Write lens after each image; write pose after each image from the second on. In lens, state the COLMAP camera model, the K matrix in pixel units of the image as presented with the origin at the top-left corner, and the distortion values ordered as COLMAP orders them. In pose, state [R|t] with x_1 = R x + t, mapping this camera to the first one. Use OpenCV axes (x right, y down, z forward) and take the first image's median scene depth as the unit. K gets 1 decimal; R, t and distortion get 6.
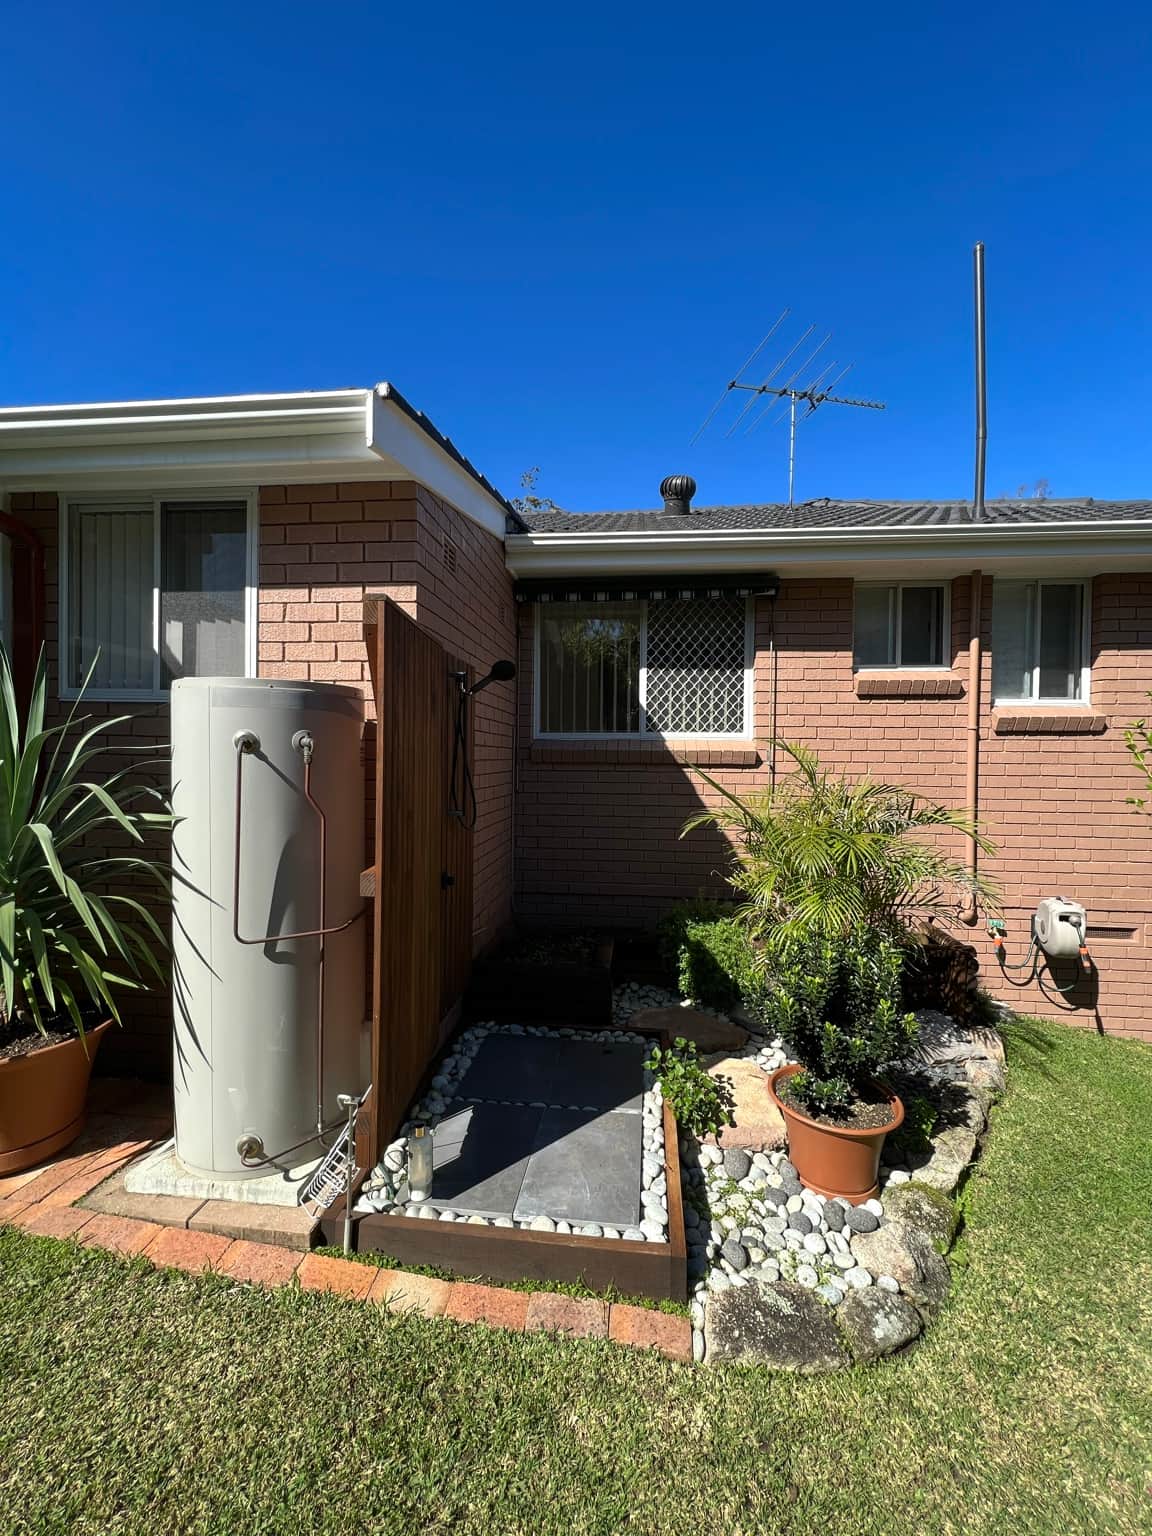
lens RADIAL K [[615.7, 0, 580.1], [0, 615.7, 767.7], [0, 0, 1]] dist [0.000593, 0.000104]
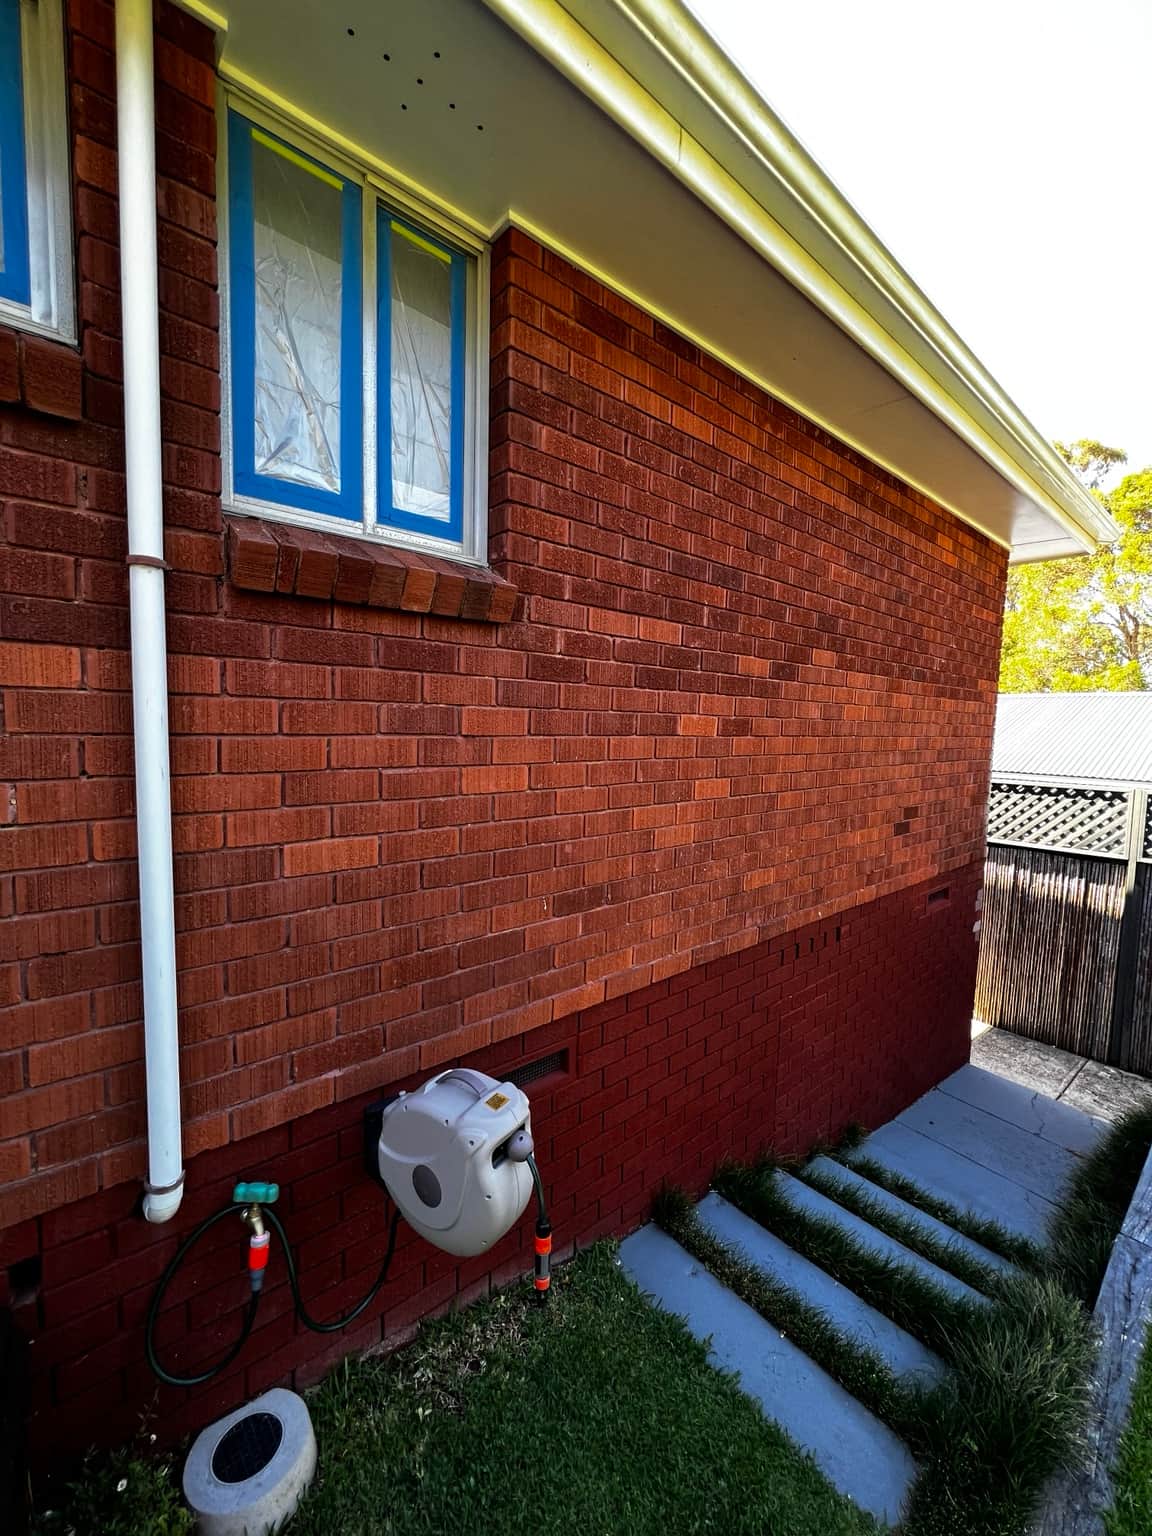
lens RADIAL K [[615.7, 0, 580.1], [0, 615.7, 767.7], [0, 0, 1]] dist [0.000593, 0.000104]
pose [[0.690933, -0.047086, 0.721384, 0.571134], [-0.002401, 0.997722, 0.067422, 0.007275], [-0.722915, -0.048316, 0.689246, 0.664225]]
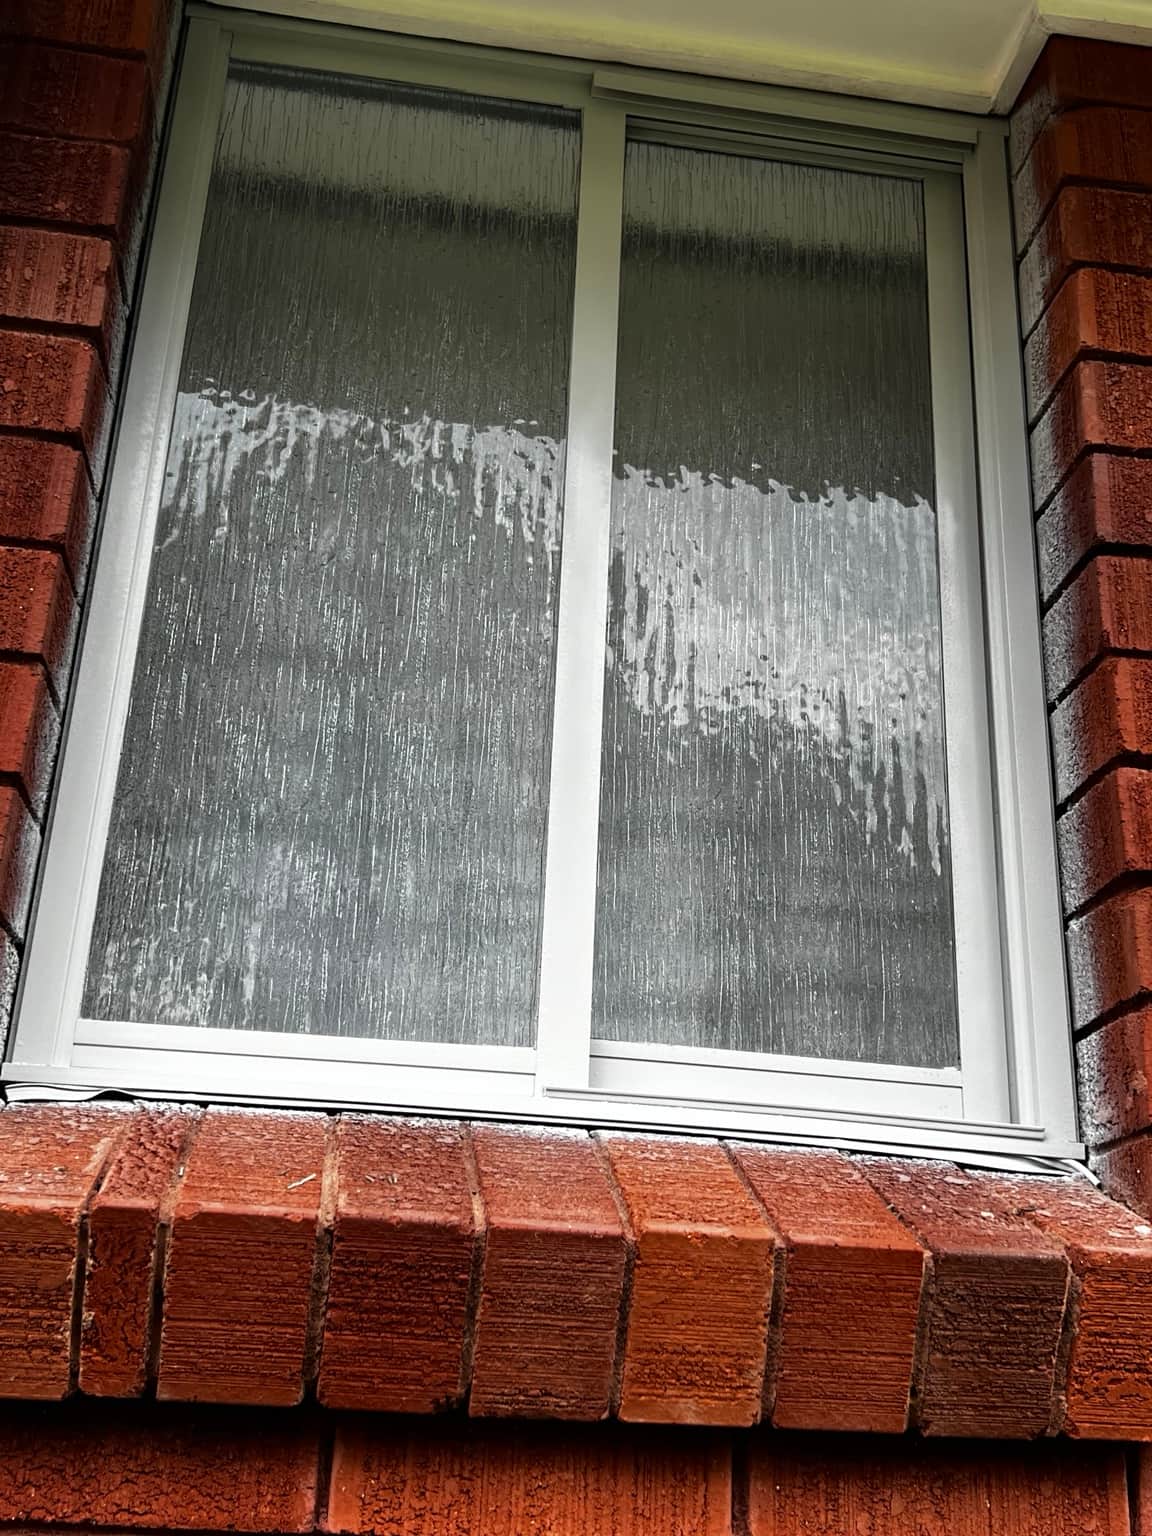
lens RADIAL K [[1679.1, 0, 576.0], [0, 1679.1, 768.0], [0, 0, 1]] dist [0.000970, 0.002525]
pose [[0.971875, 0.119323, 0.203029, 0.704197], [-0.028044, 0.914637, -0.403302, -0.050348], [-0.233821, 0.386265, 0.892259, 0.772009]]
